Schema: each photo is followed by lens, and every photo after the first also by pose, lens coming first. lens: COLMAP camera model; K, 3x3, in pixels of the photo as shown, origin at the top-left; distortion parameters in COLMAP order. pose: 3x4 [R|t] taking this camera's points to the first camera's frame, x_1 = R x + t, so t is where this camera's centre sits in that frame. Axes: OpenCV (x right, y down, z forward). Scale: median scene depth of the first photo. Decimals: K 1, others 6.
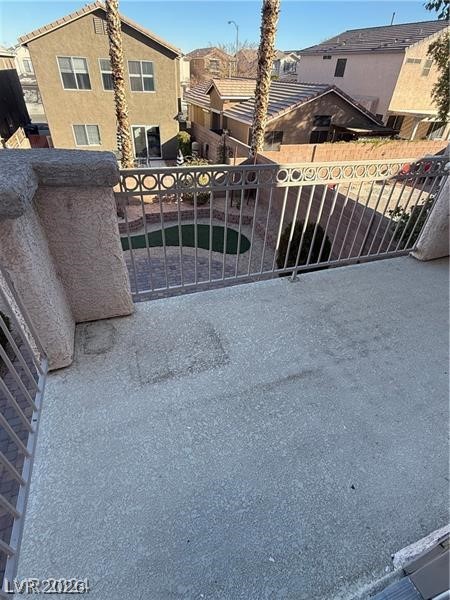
lens RADIAL K [[300.1, 0, 227.9], [0, 300.1, 296.4], [0, 0, 1]] dist [-0.002743, -0.000718]
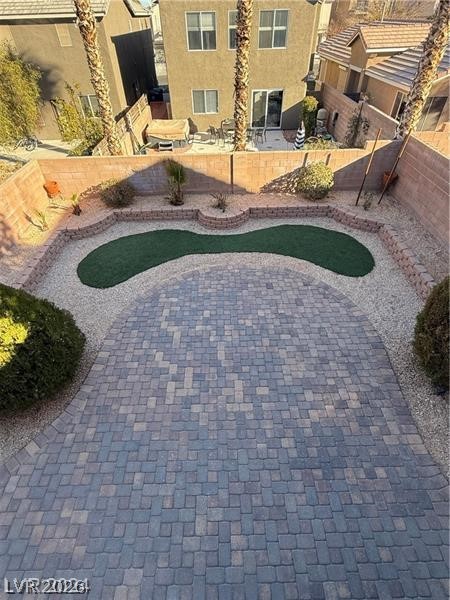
lens RADIAL K [[300.1, 0, 227.9], [0, 300.1, 296.4], [0, 0, 1]] dist [-0.002743, -0.000718]
pose [[0.940257, 0.182641, -0.287330, -0.023716], [-0.150769, 0.980039, 0.129586, -0.077237], [0.305263, -0.078524, 0.949025, 0.088290]]
